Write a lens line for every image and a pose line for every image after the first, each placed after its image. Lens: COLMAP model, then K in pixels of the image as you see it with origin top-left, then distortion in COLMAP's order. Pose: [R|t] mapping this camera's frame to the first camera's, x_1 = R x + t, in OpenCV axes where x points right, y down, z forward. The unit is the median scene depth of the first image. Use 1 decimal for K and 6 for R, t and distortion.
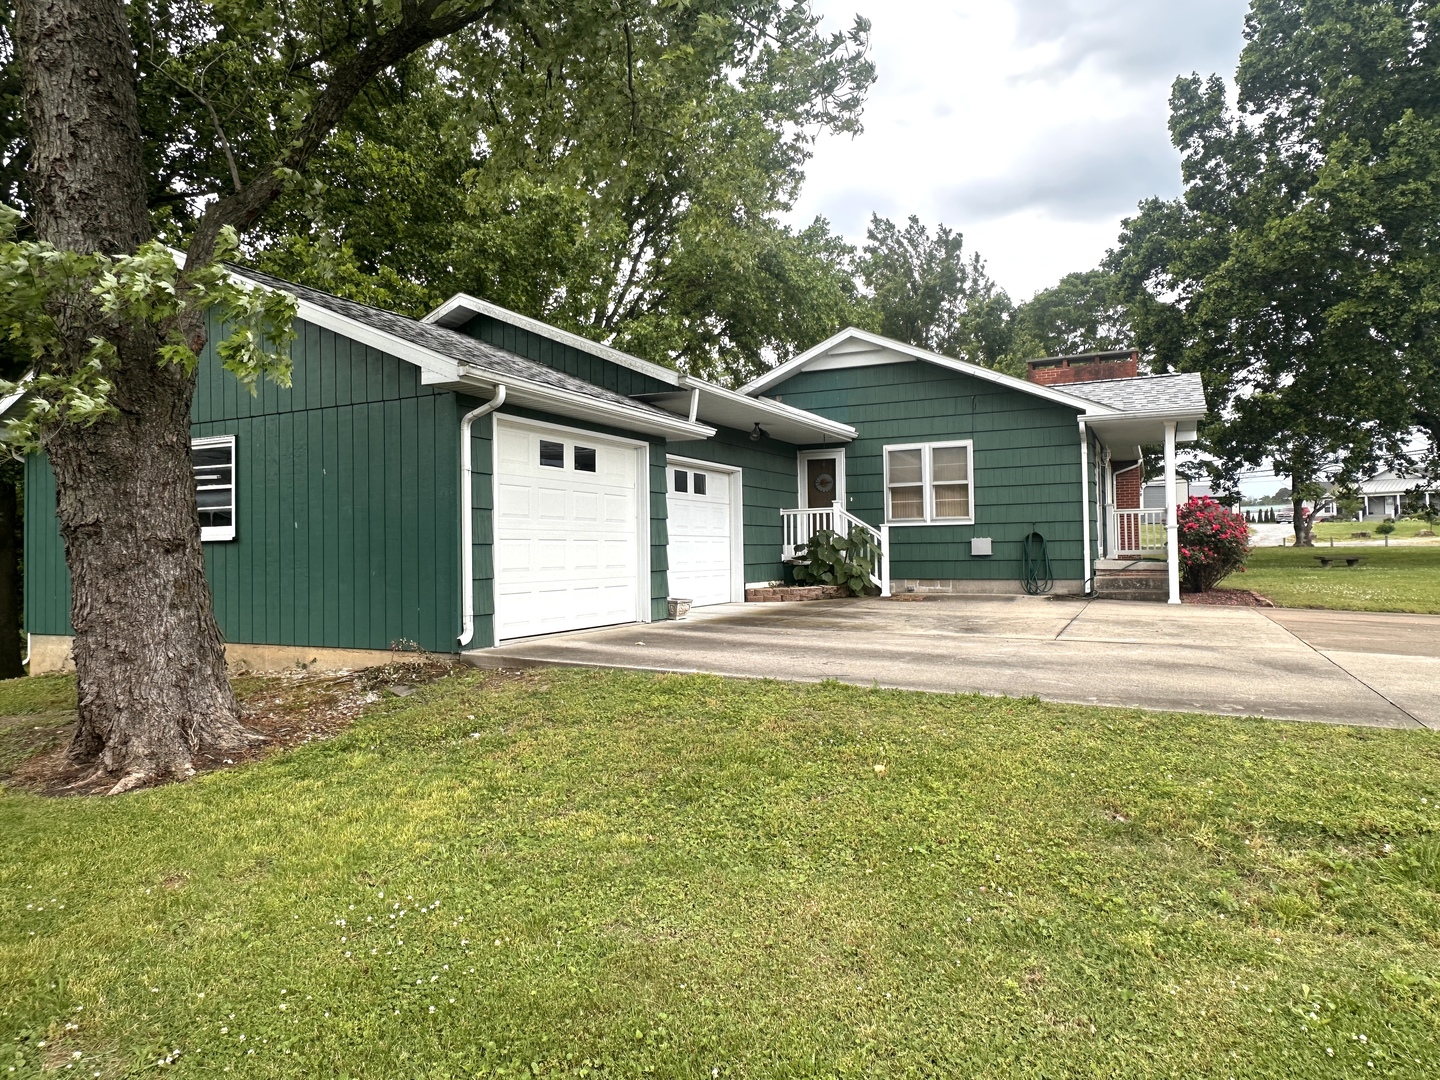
lens RADIAL K [[906.3, 0, 719.5], [0, 906.3, 536.2], [0, 0, 1]] dist [0.011809, 0.001343]
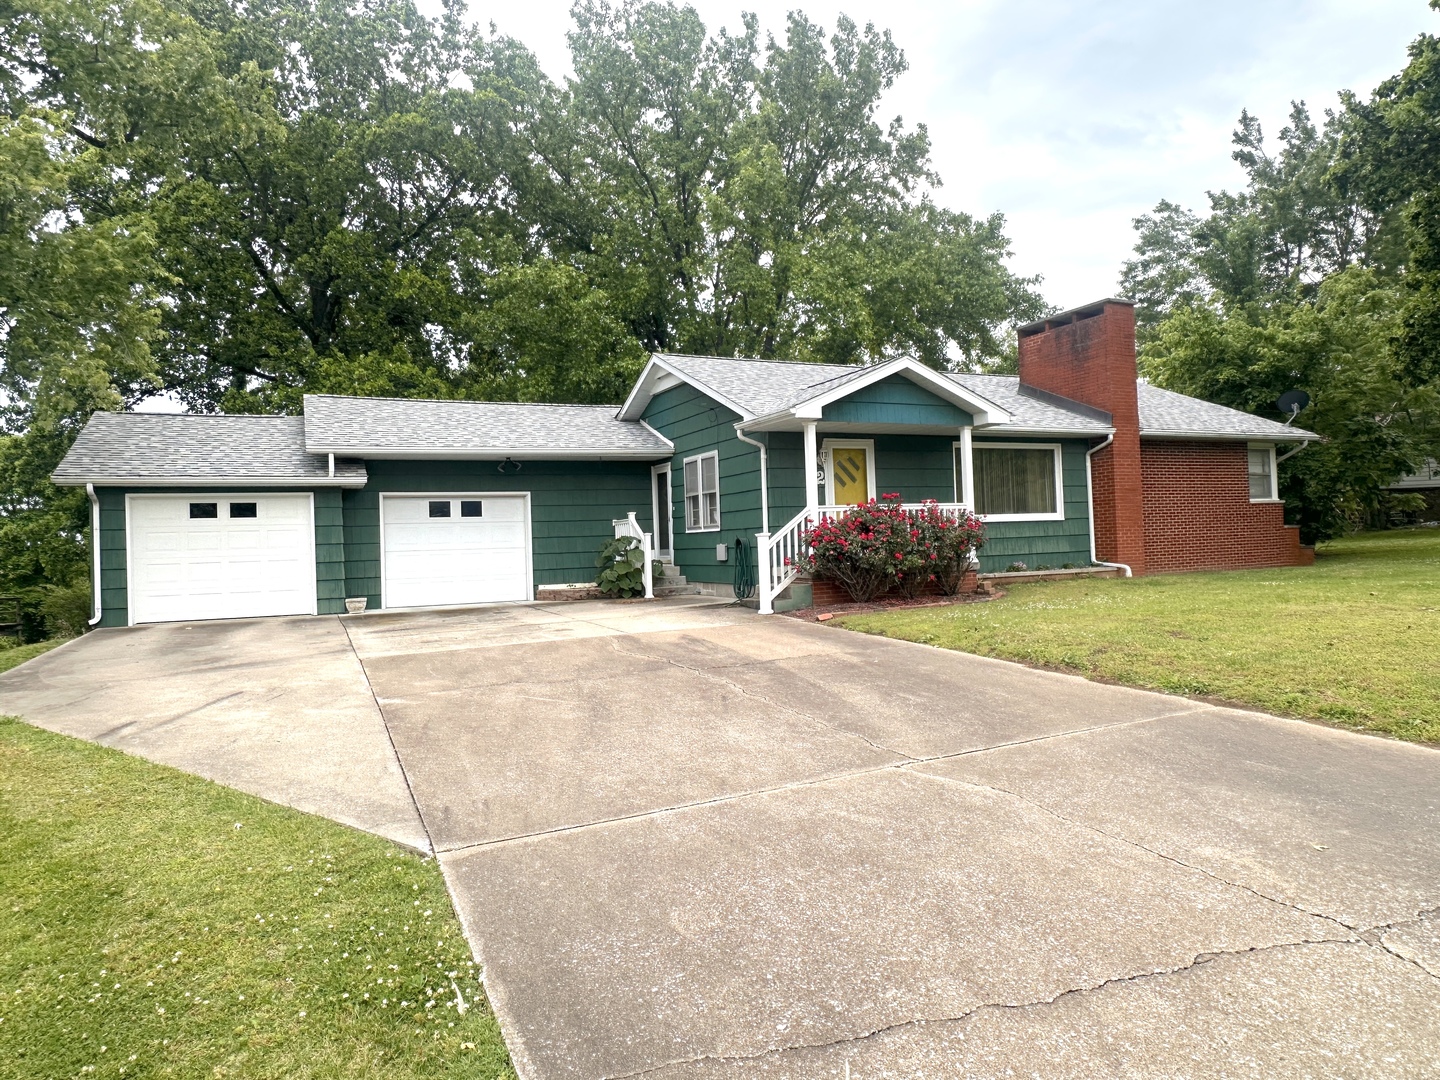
lens RADIAL K [[906.3, 0, 716.9], [0, 906.3, 541.1], [0, 0, 1]] dist [0.011809, 0.001343]
pose [[0.763731, -0.012111, -0.645421, 1.003244], [0.032695, 0.999267, 0.019937, -0.024045], [0.644706, -0.036328, 0.763567, 0.219404]]
